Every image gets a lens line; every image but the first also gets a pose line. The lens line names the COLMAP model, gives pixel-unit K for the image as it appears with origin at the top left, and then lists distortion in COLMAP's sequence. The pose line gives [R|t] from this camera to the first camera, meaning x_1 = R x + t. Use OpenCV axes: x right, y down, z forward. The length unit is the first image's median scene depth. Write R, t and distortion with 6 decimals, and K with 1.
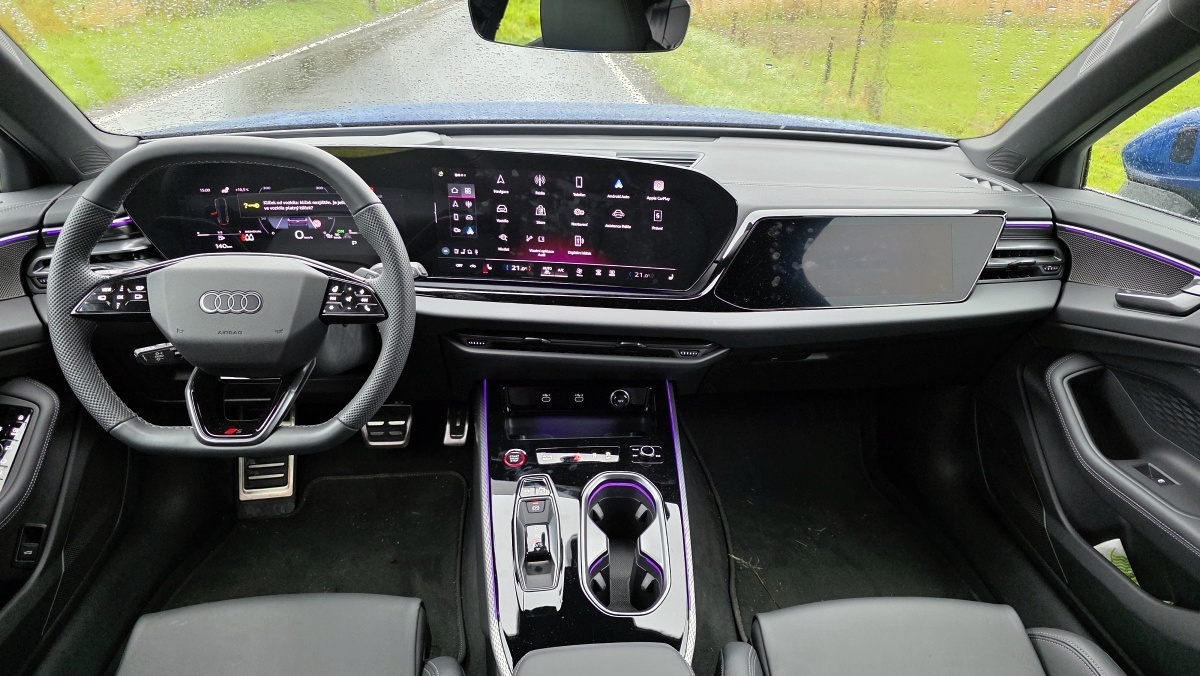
lens RADIAL K [[792.0, 0, 600.0], [0, 792.0, 338.0], [0, 0, 1]] dist [0.027636, -0.000827]
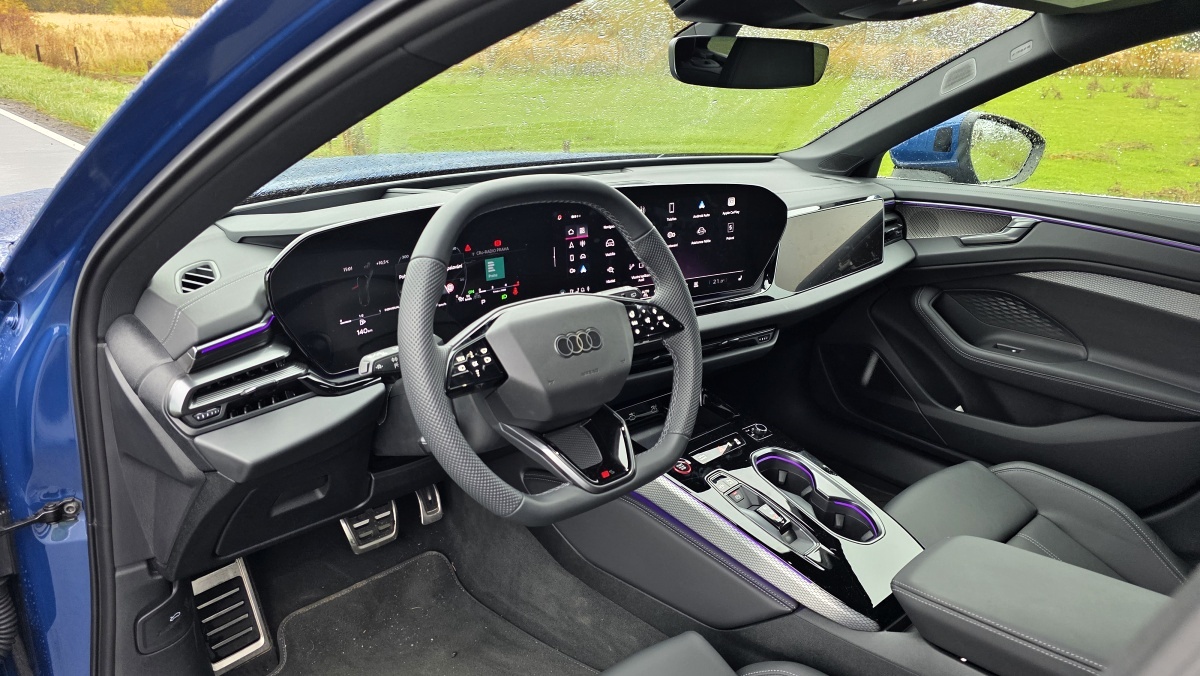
lens RADIAL K [[792.0, 0, 600.0], [0, 792.0, 338.0], [0, 0, 1]] dist [0.027636, -0.000827]
pose [[0.813050, -0.211859, 0.542278, -0.731997], [0.244806, 0.969501, 0.011725, -0.055267], [-0.528224, 0.123220, 0.840117, 0.133690]]
